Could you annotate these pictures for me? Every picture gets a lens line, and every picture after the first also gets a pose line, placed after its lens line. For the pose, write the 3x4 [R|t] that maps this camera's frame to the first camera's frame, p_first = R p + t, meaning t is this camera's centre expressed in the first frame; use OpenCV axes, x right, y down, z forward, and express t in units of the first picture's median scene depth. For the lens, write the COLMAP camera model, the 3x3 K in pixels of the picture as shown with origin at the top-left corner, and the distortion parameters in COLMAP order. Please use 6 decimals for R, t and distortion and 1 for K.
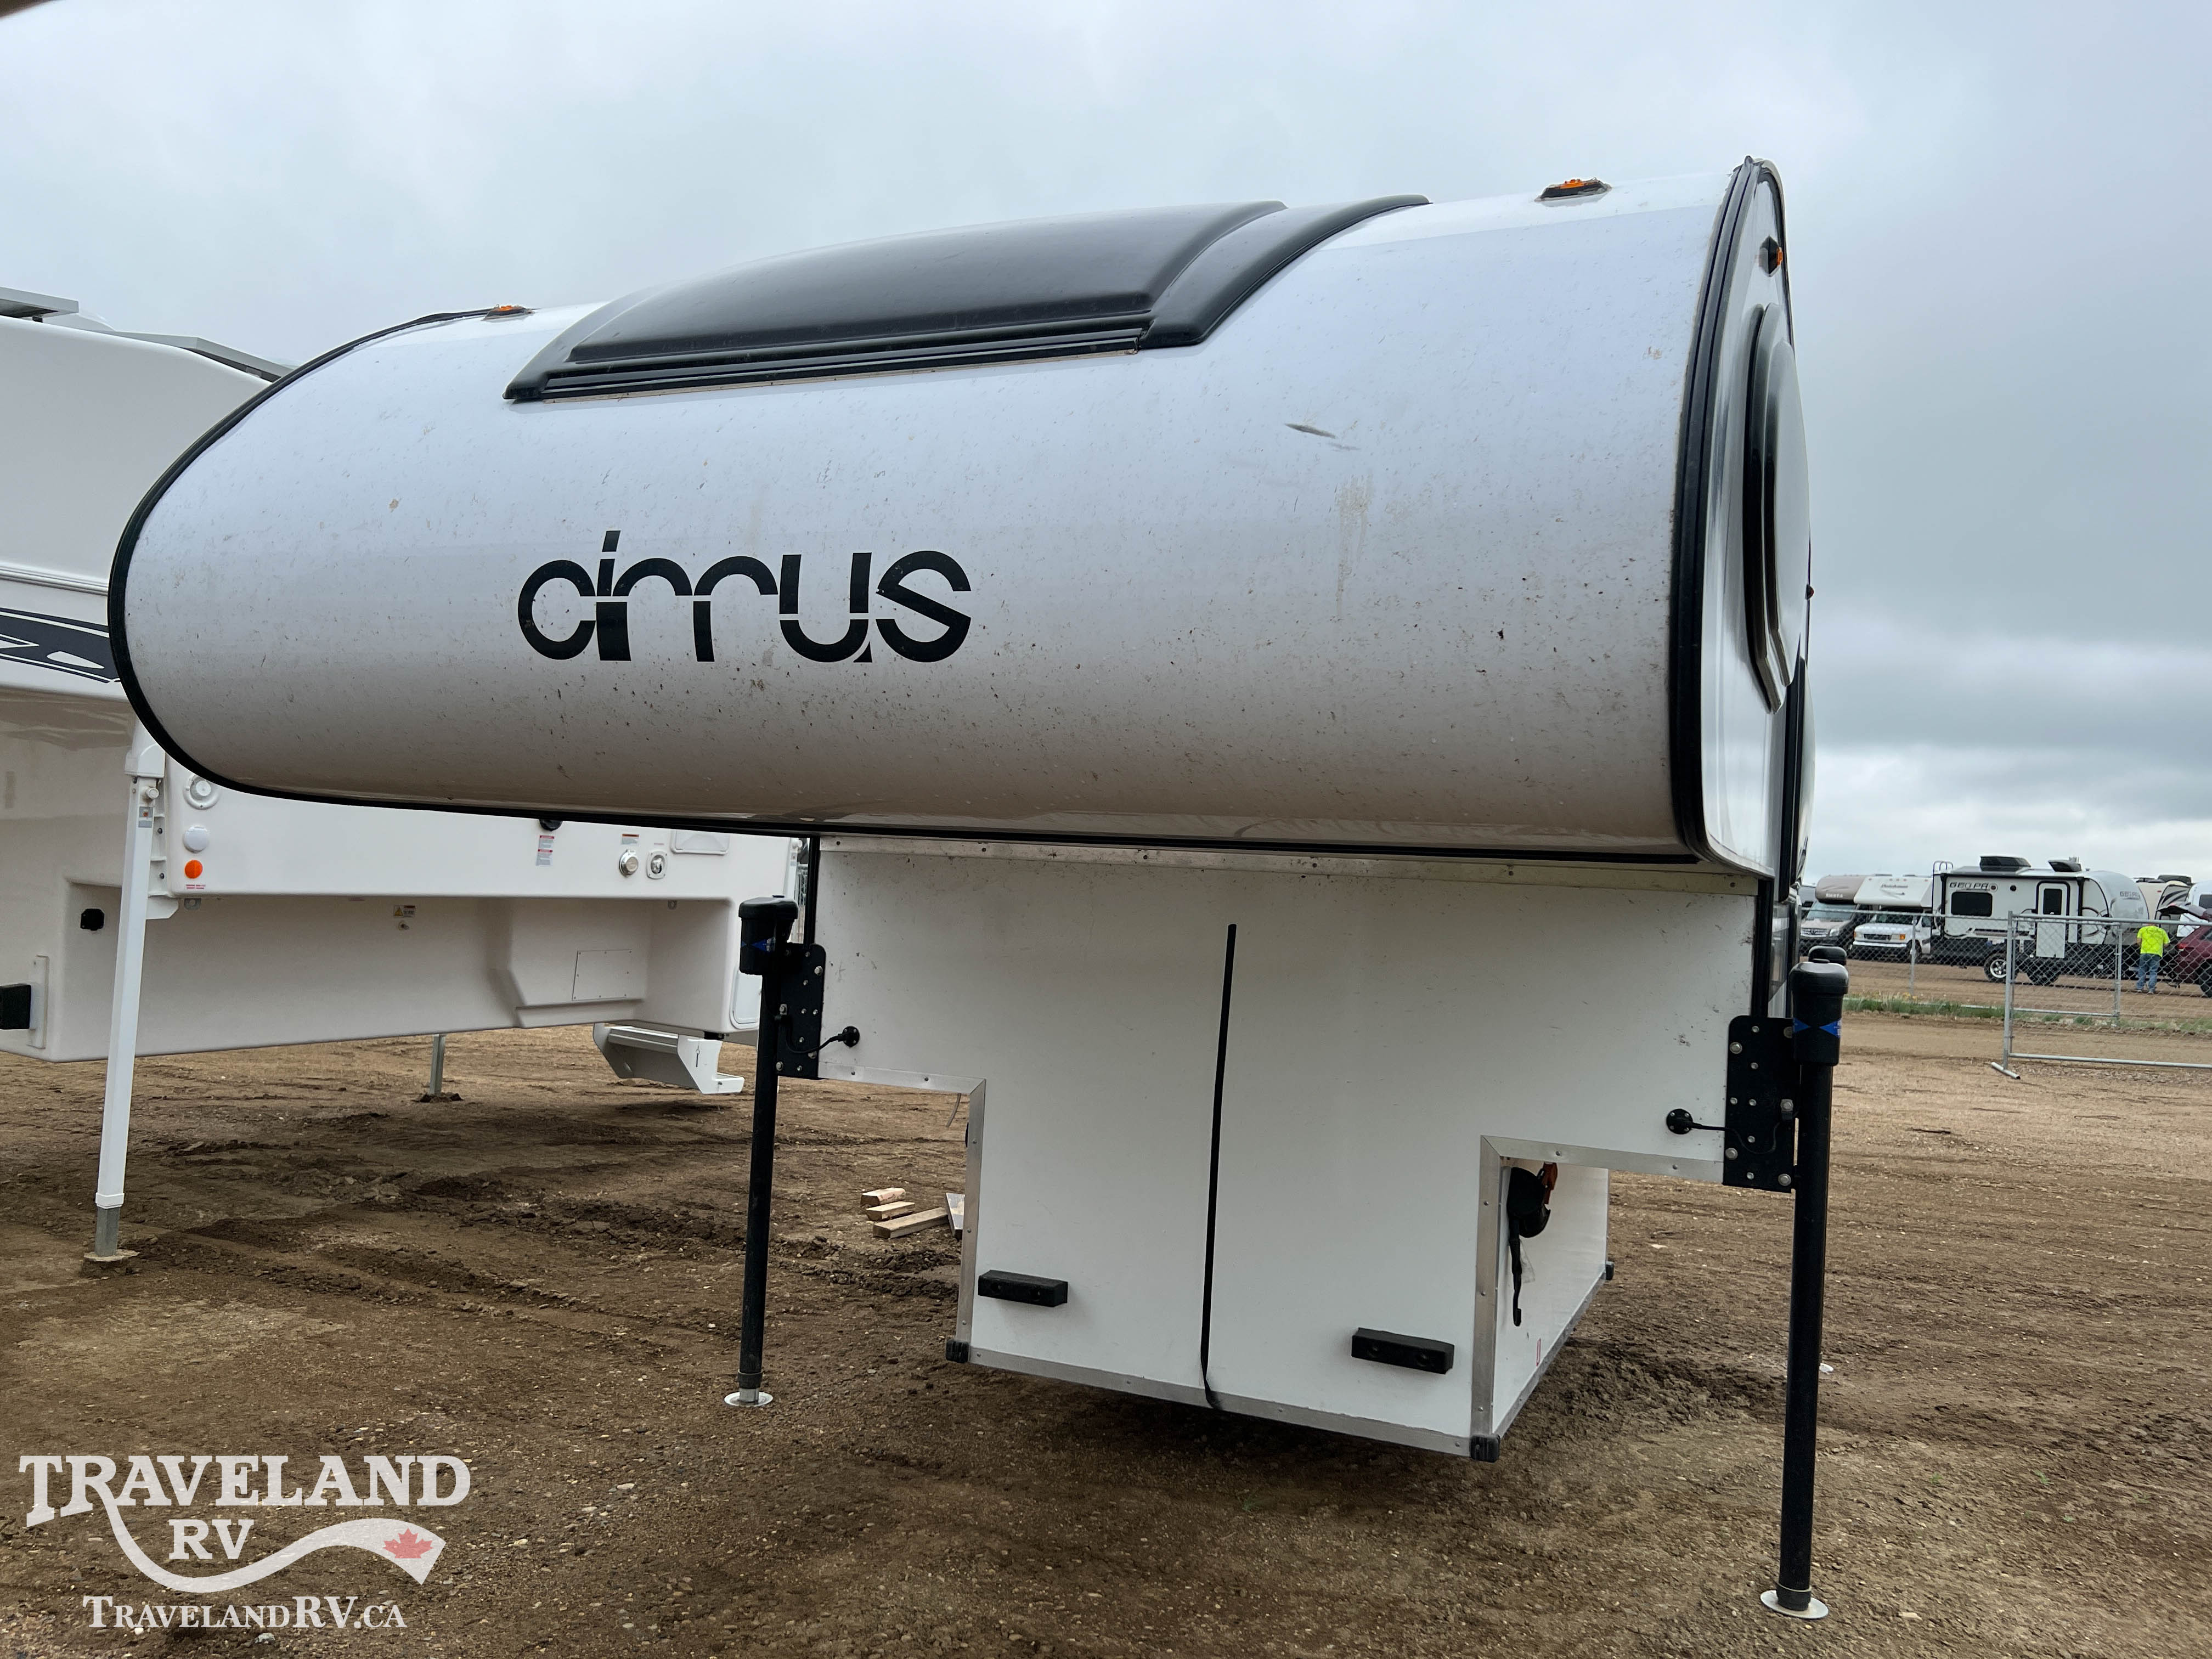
lens RADIAL K [[1669.9, 0, 1093.7], [0, 1669.9, 846.5], [0, 0, 1]] dist [0.051813, -0.058689]
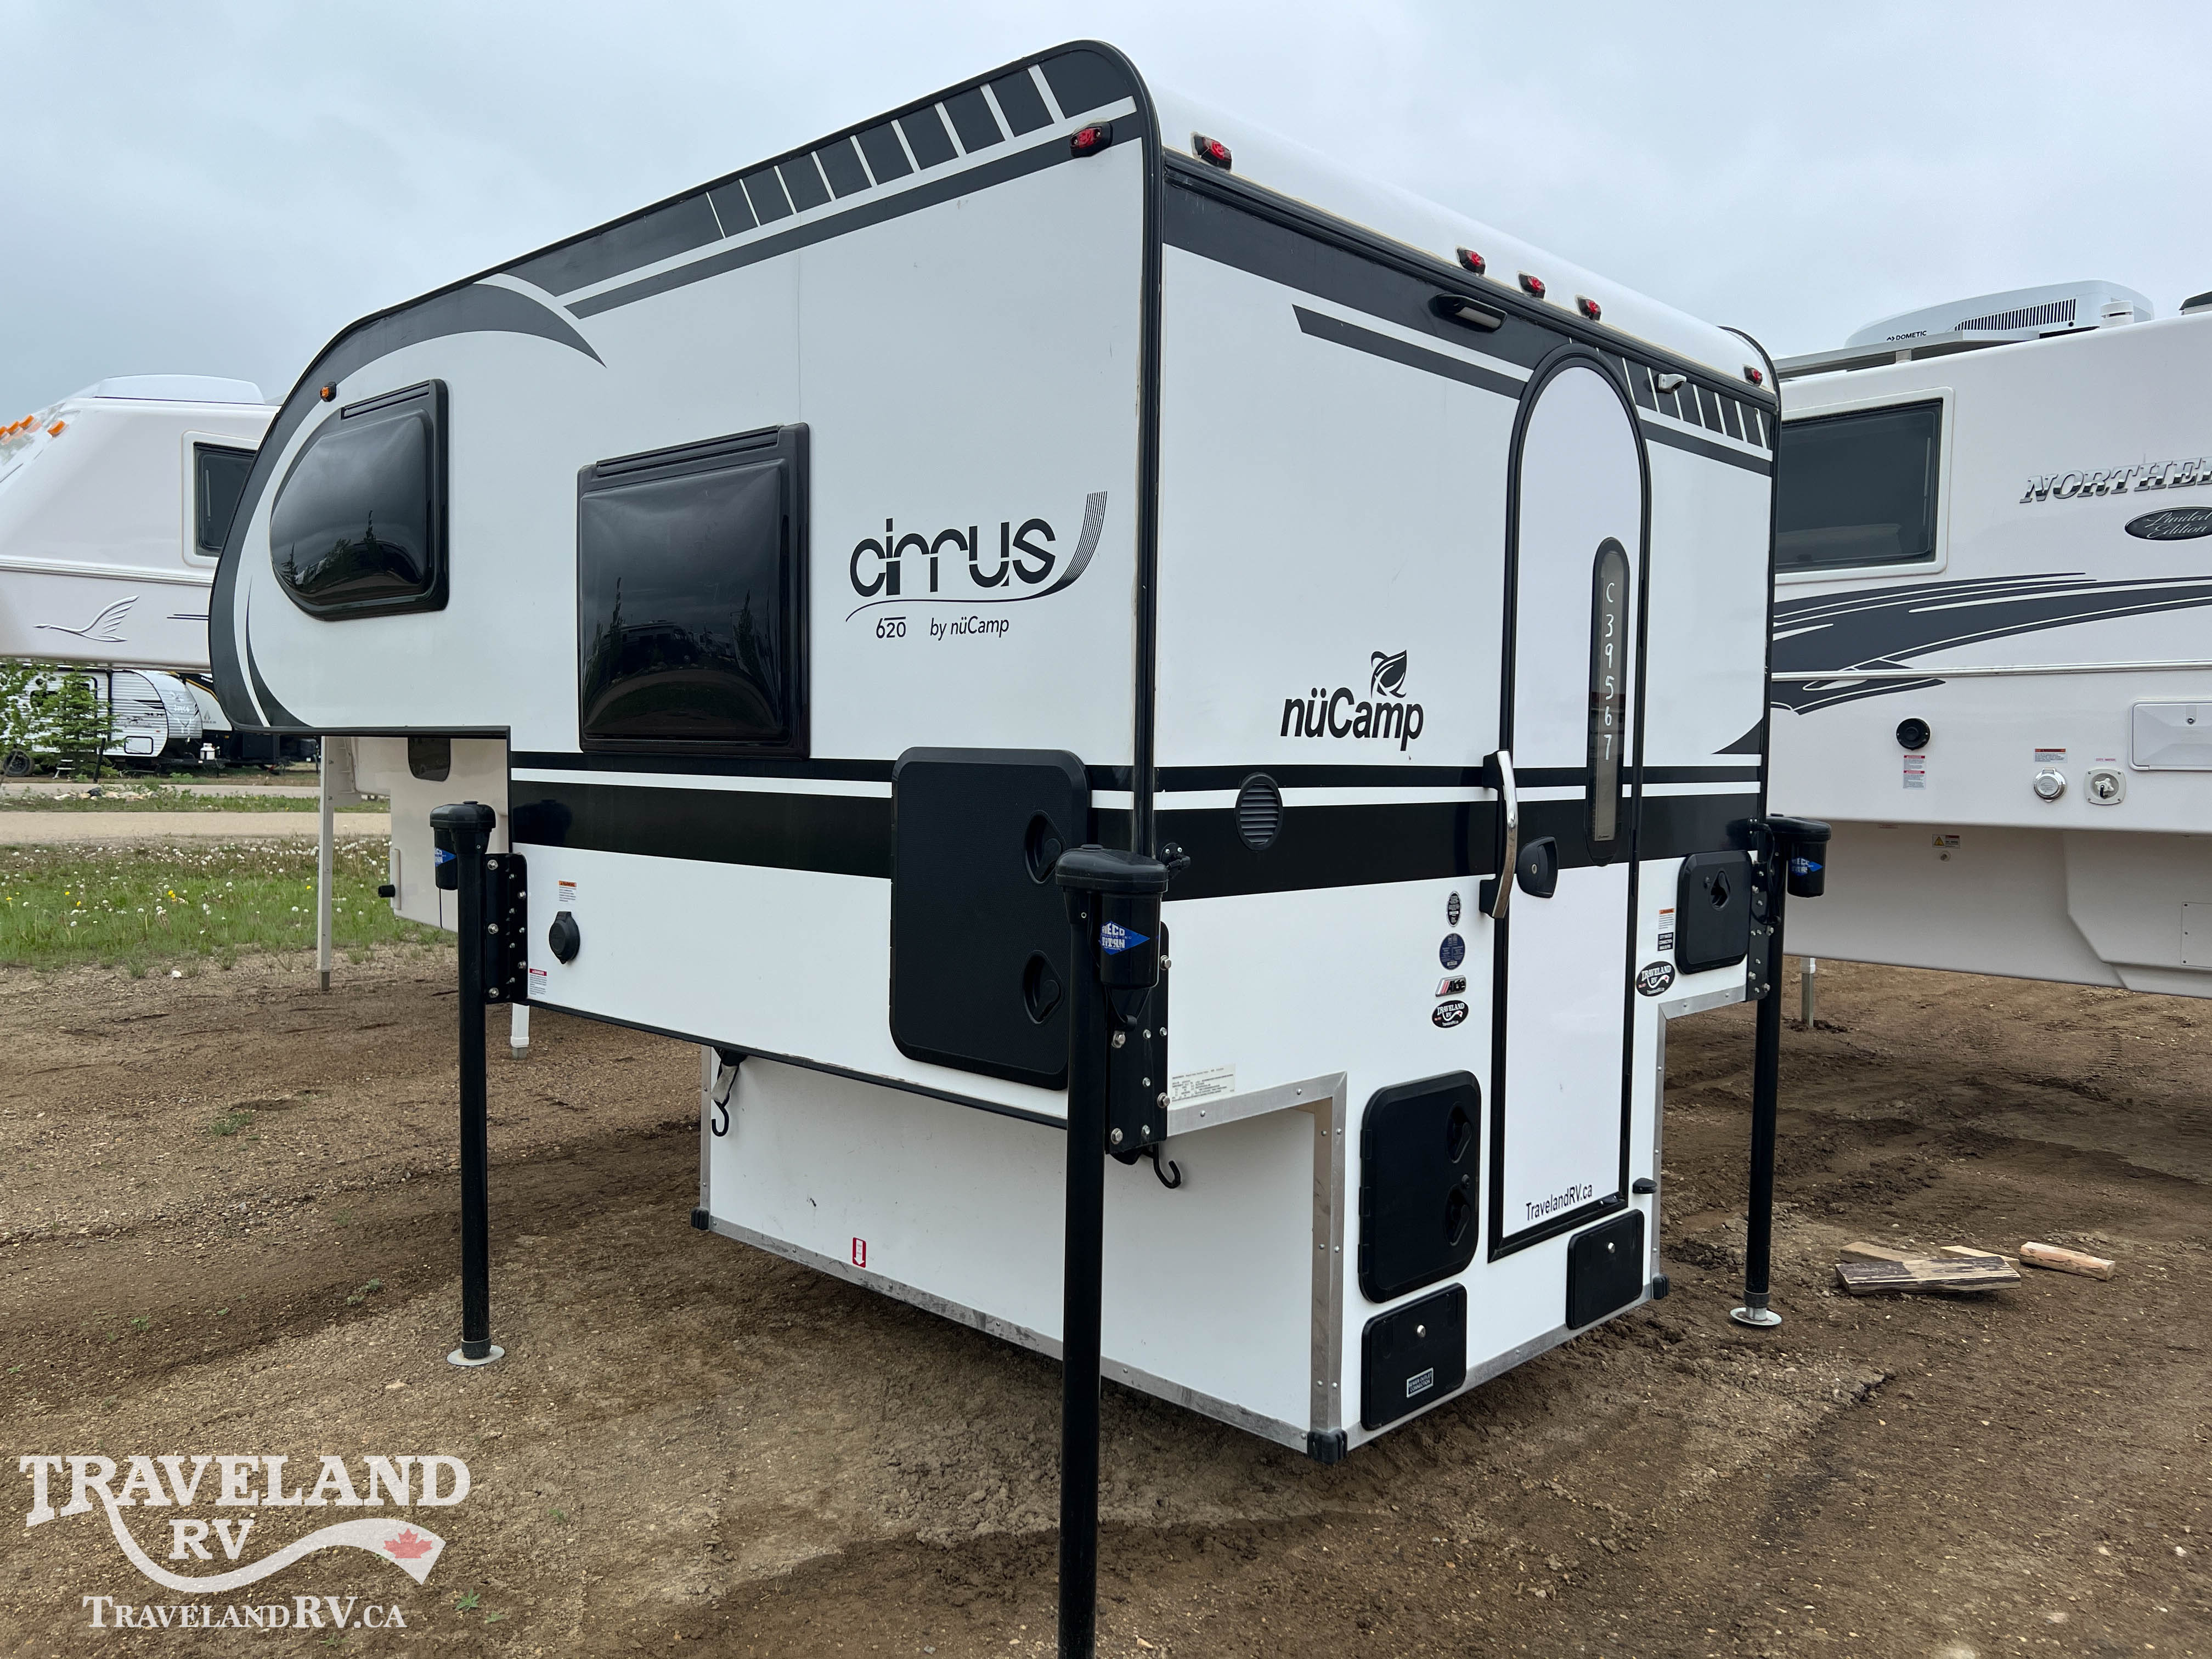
lens RADIAL K [[1669.9, 0, 1118.4], [0, 1669.9, 831.8], [0, 0, 1]] dist [0.051813, -0.058689]
pose [[-0.328757, -0.006082, -0.944395, 1.181377], [-0.012087, 0.999924, -0.002232, 0.073737], [0.944337, 0.010682, -0.328806, 1.551742]]
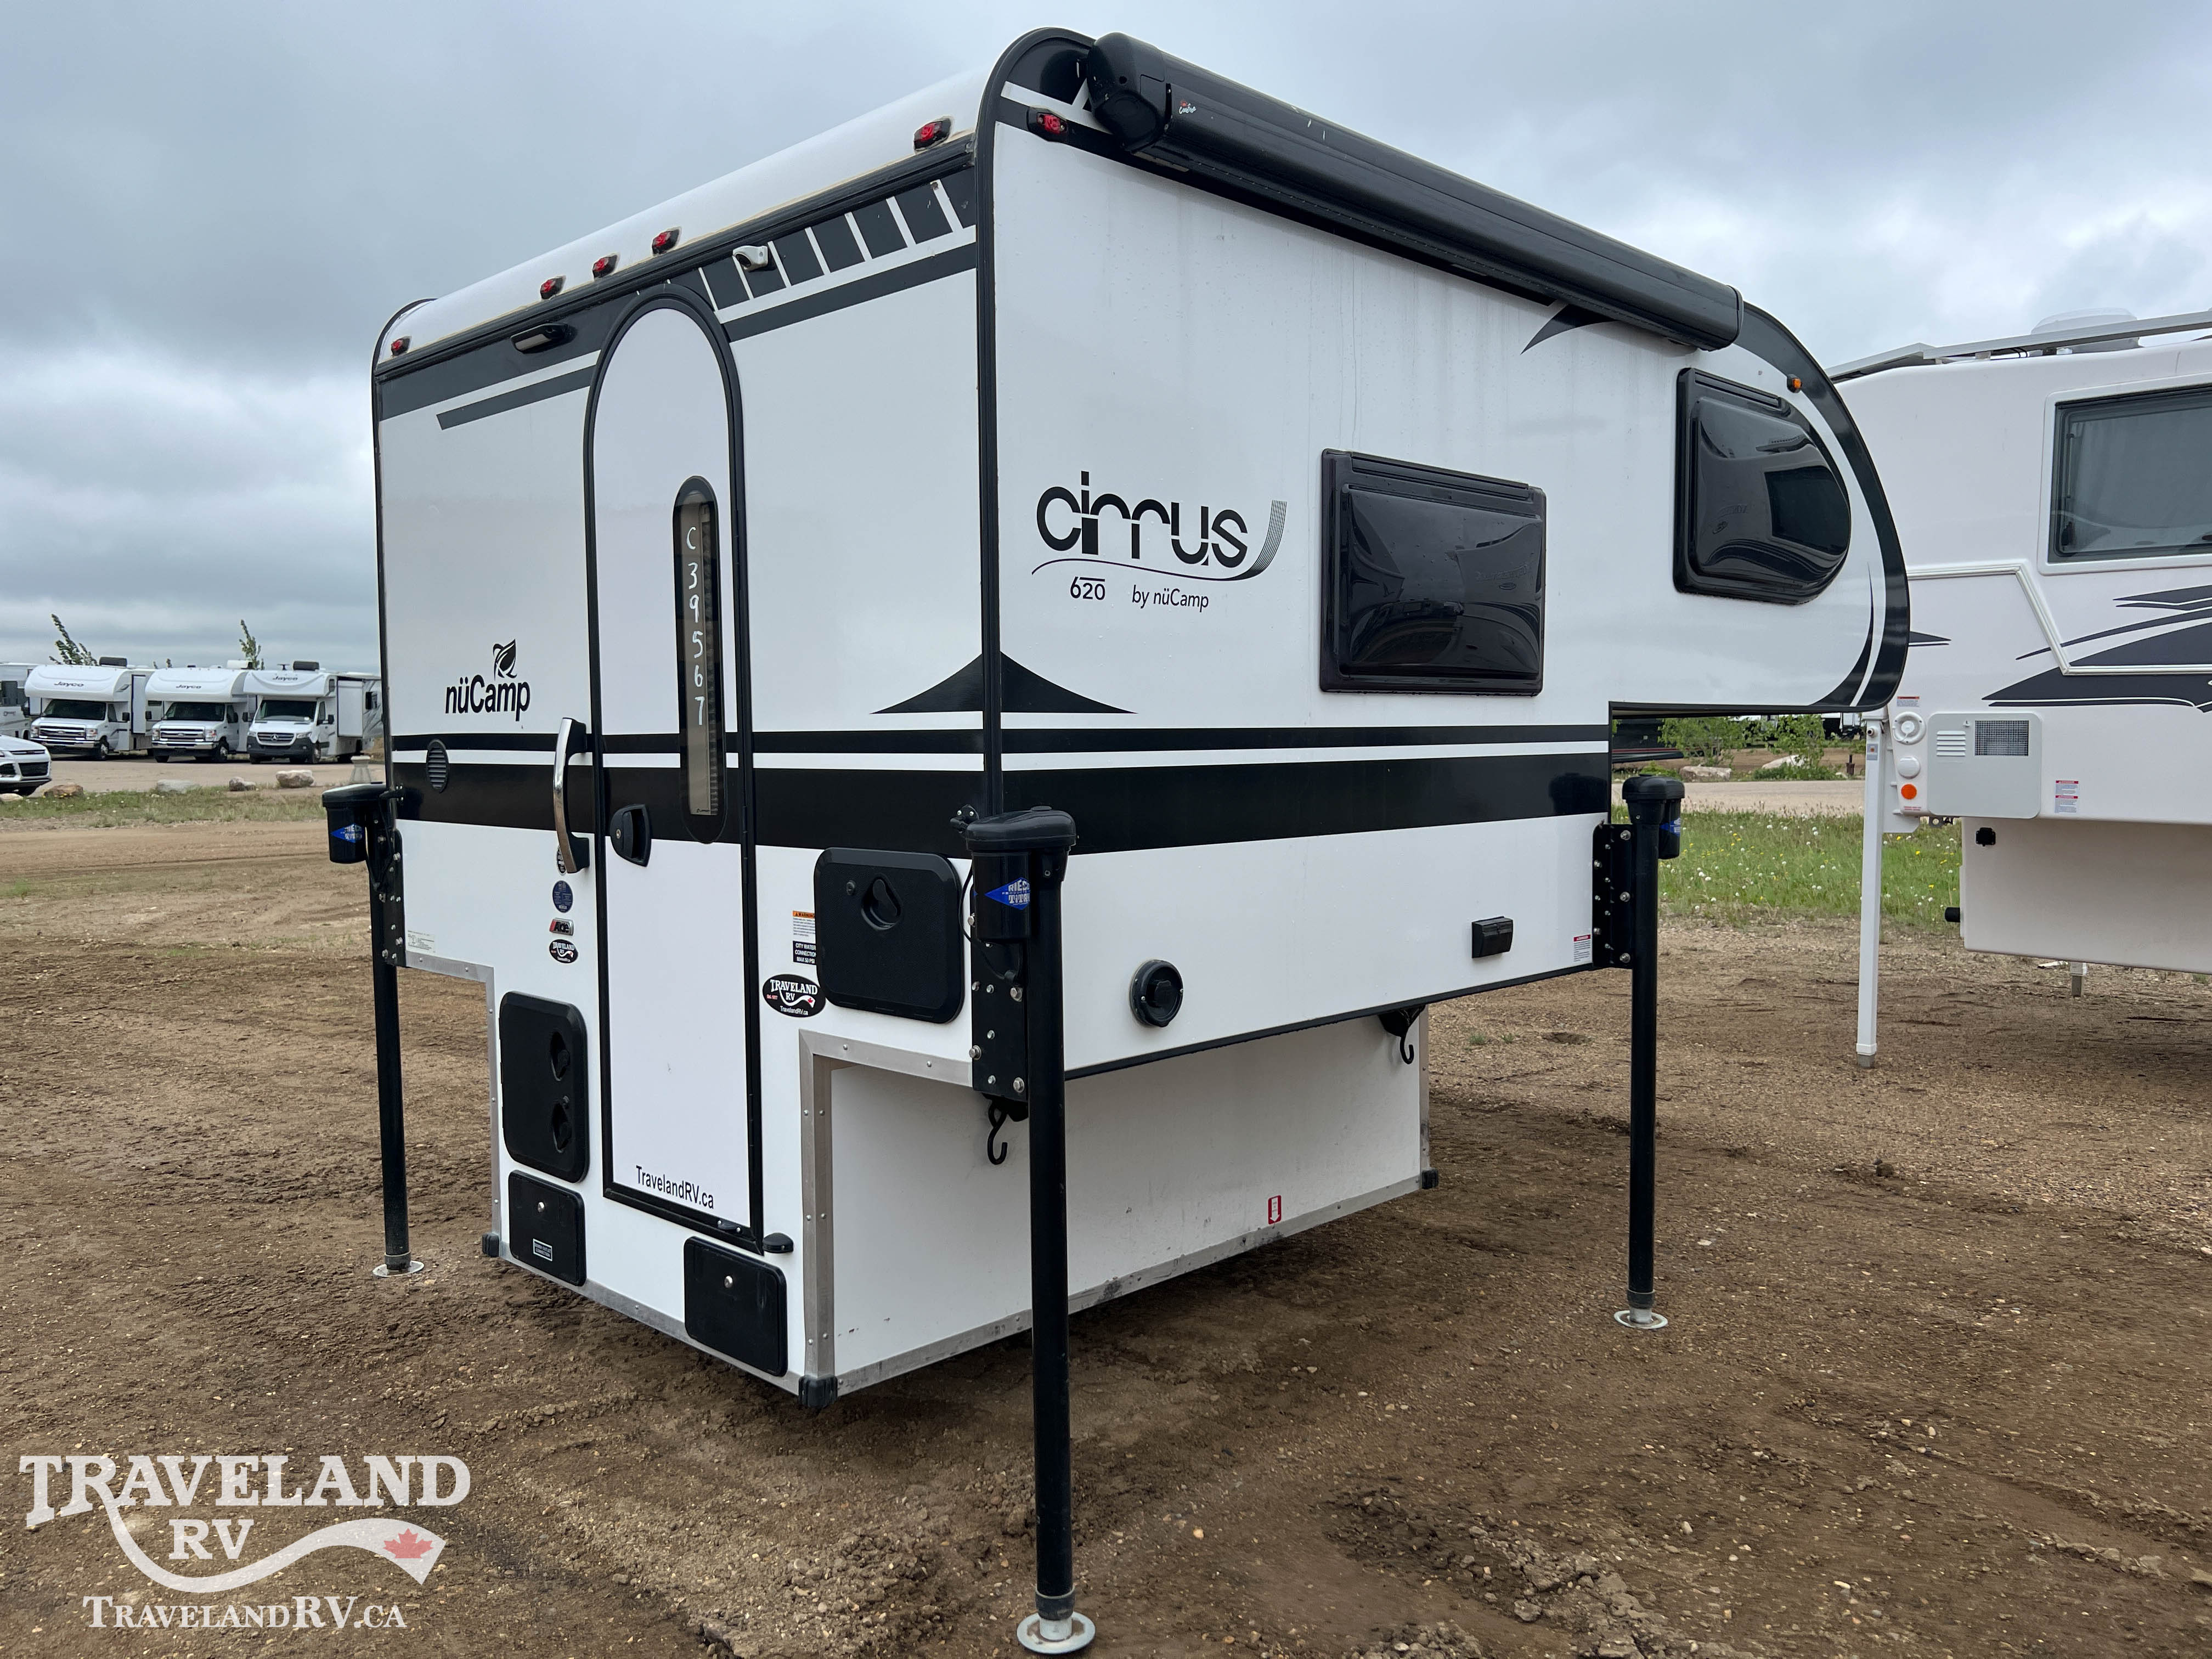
lens RADIAL K [[1669.9, 0, 1103.0], [0, 1669.9, 830.0], [0, 0, 1]] dist [0.051813, -0.058689]
pose [[-0.935695, -0.061331, 0.347438, -0.258696], [-0.043729, 0.997342, 0.058285, 0.023729], [-0.350090, 0.039344, -0.935890, 2.209978]]
